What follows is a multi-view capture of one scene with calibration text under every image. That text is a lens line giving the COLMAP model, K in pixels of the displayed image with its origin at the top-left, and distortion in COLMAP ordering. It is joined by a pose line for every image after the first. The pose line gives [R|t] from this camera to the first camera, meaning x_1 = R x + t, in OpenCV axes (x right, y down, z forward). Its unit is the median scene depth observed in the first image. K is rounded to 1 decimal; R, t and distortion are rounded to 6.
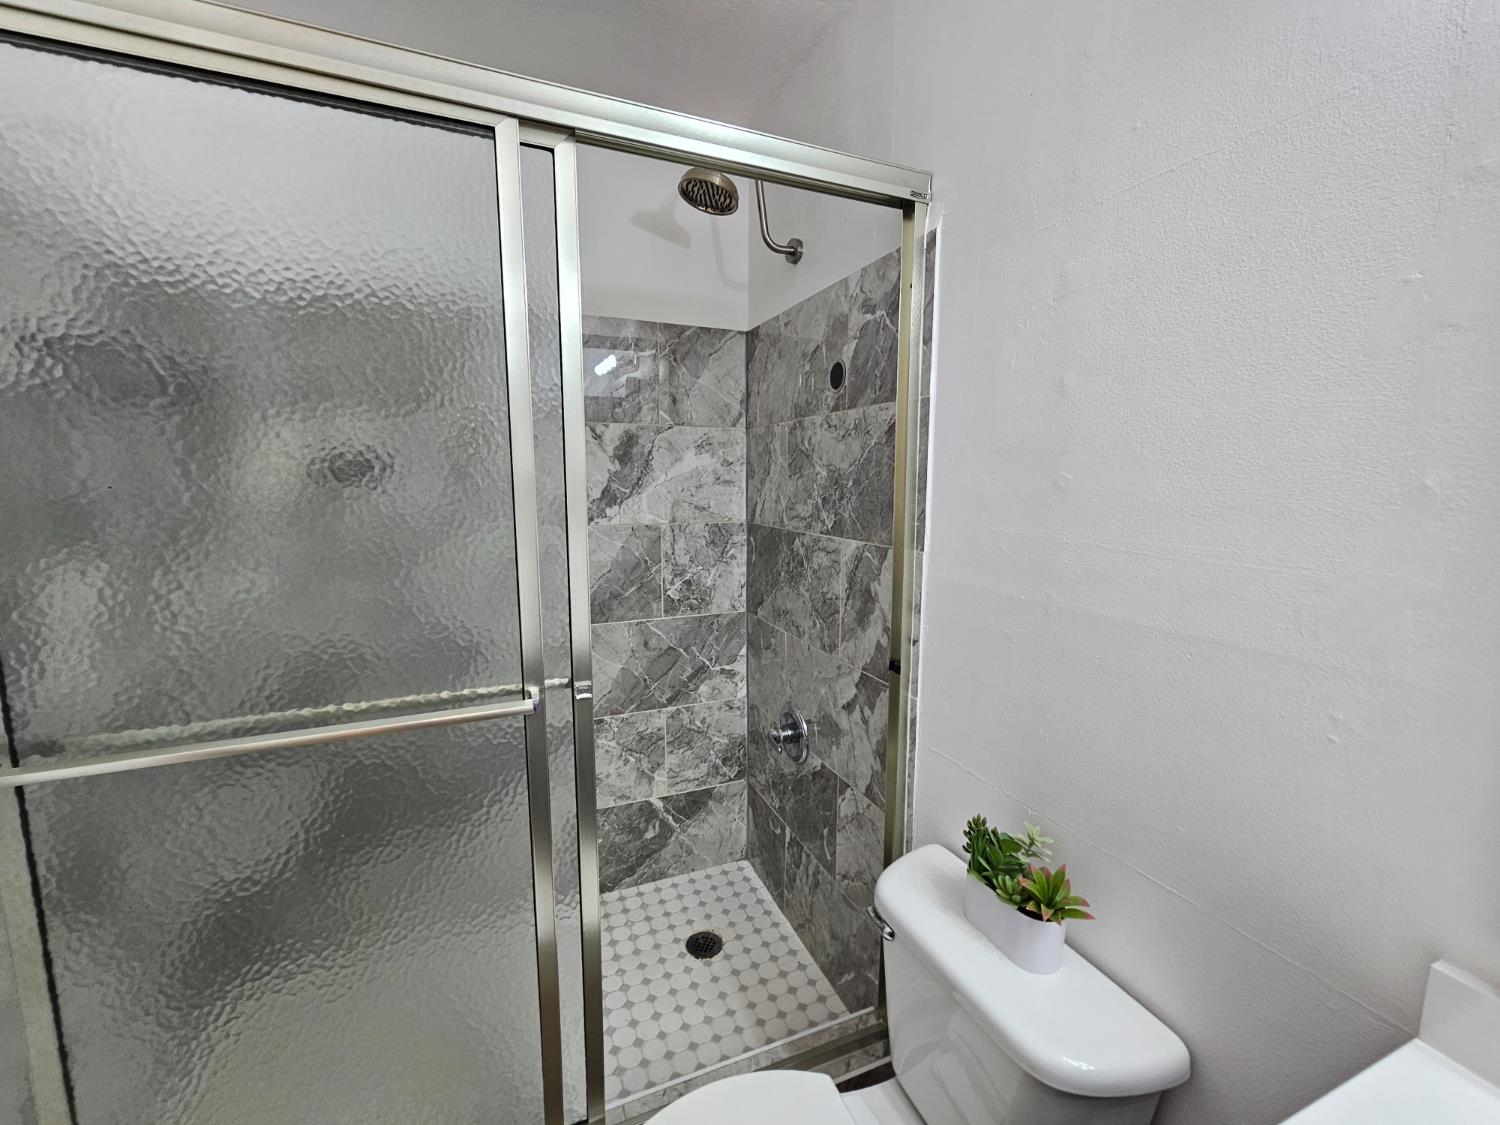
lens RADIAL K [[616.4, 0, 757.2], [0, 616.4, 562.2], [0, 0, 1]] dist [-0.009489, 0.003789]
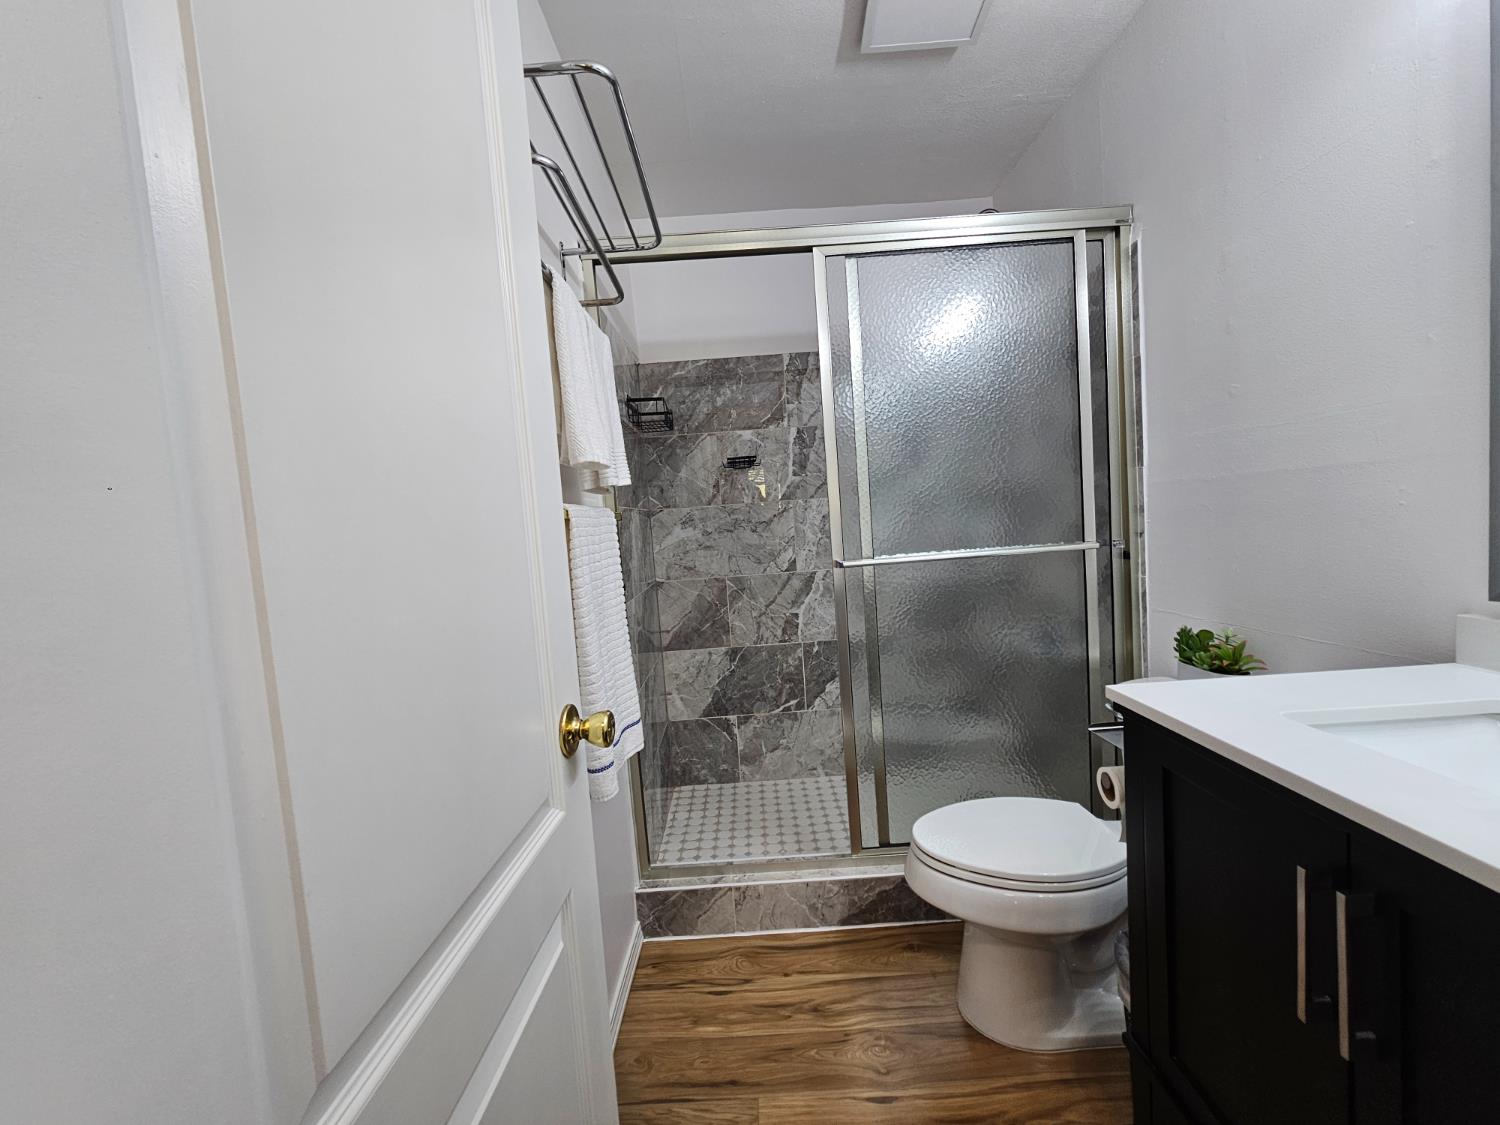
lens RADIAL K [[616.4, 0, 750.0], [0, 616.4, 562.9], [0, 0, 1]] dist [-0.009489, 0.003789]
pose [[0.918484, -0.038668, -0.393563, -0.006599], [0.015983, 0.998025, -0.060757, 0.255735], [0.395135, 0.049514, 0.917288, -0.574549]]
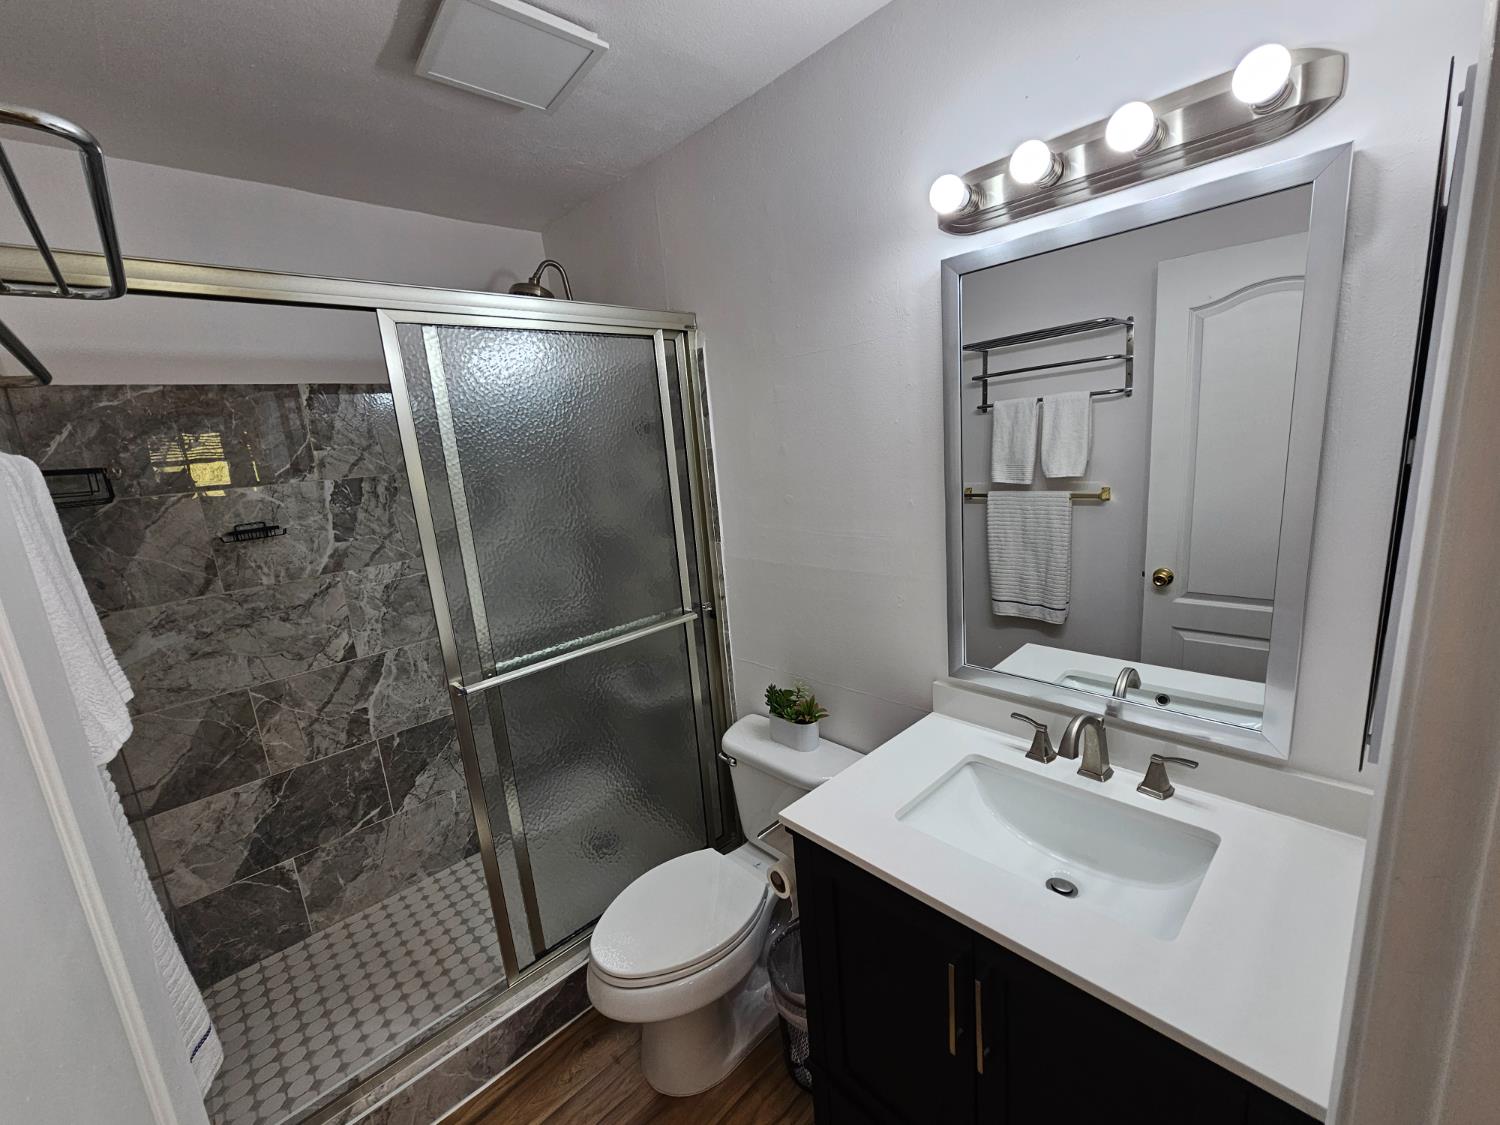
lens RADIAL K [[616.4, 0, 752.0], [0, 616.4, 563.1], [0, 0, 1]] dist [-0.009489, 0.003789]
pose [[0.933141, -0.147060, 0.328056, -0.184929], [0.131403, 0.988888, 0.069524, -0.061516], [-0.334635, -0.021768, 0.942096, -0.536393]]
